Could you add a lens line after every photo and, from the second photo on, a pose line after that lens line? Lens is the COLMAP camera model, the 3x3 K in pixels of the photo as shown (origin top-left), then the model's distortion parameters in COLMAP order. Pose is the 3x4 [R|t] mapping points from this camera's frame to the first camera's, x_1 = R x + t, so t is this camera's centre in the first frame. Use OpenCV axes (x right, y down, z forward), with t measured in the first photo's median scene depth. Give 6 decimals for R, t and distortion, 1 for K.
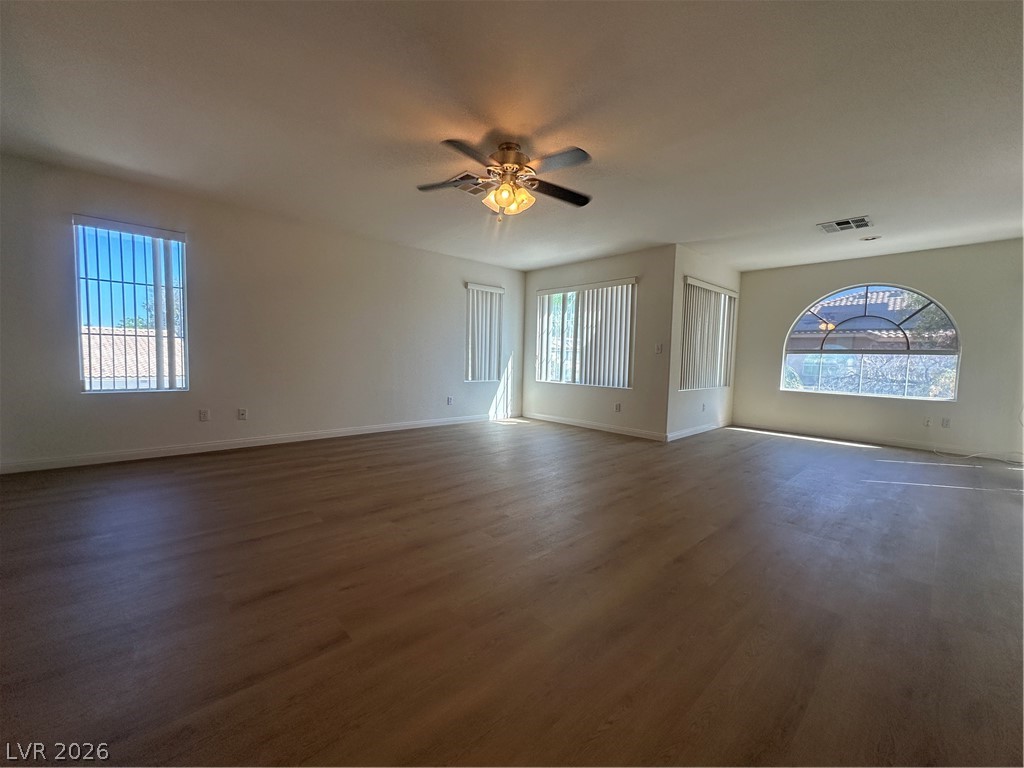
lens RADIAL K [[408.3, 0, 510.2], [0, 408.3, 385.1], [0, 0, 1]] dist [-0.007351, 0.001161]
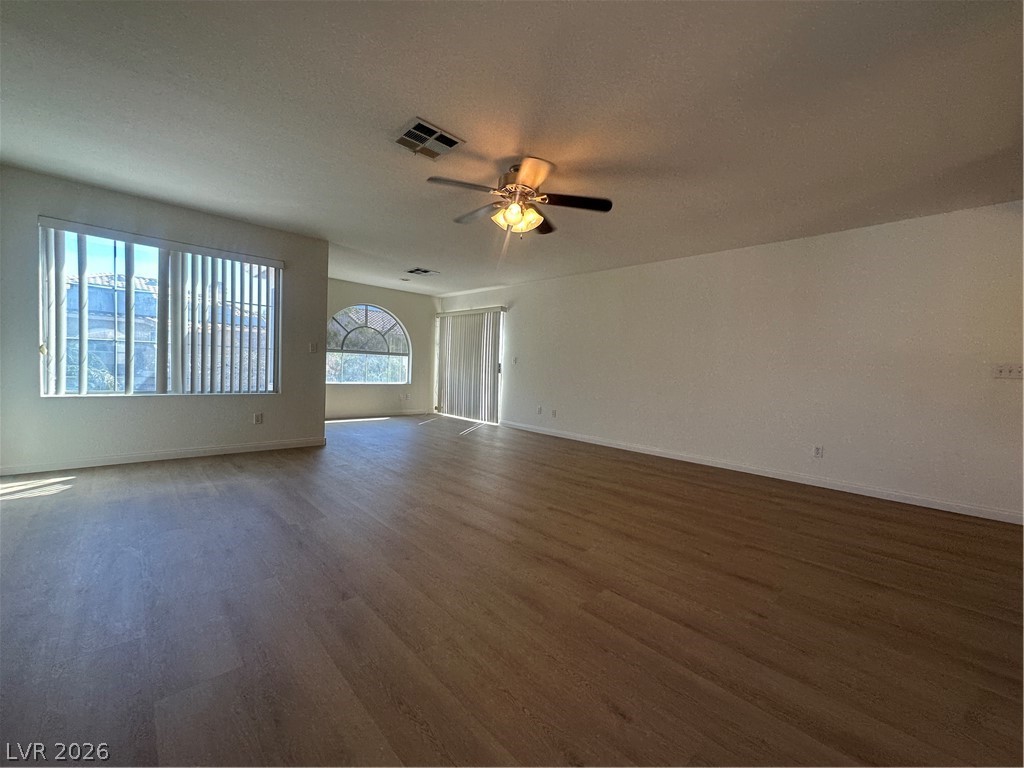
lens RADIAL K [[408.3, 0, 510.6], [0, 408.3, 382.8], [0, 0, 1]] dist [-0.007351, 0.001161]
pose [[-0.015852, -0.062284, 0.997933, -0.596555], [0.025893, 0.997698, 0.062681, -0.058481], [-0.999539, 0.026833, -0.014203, 0.580053]]
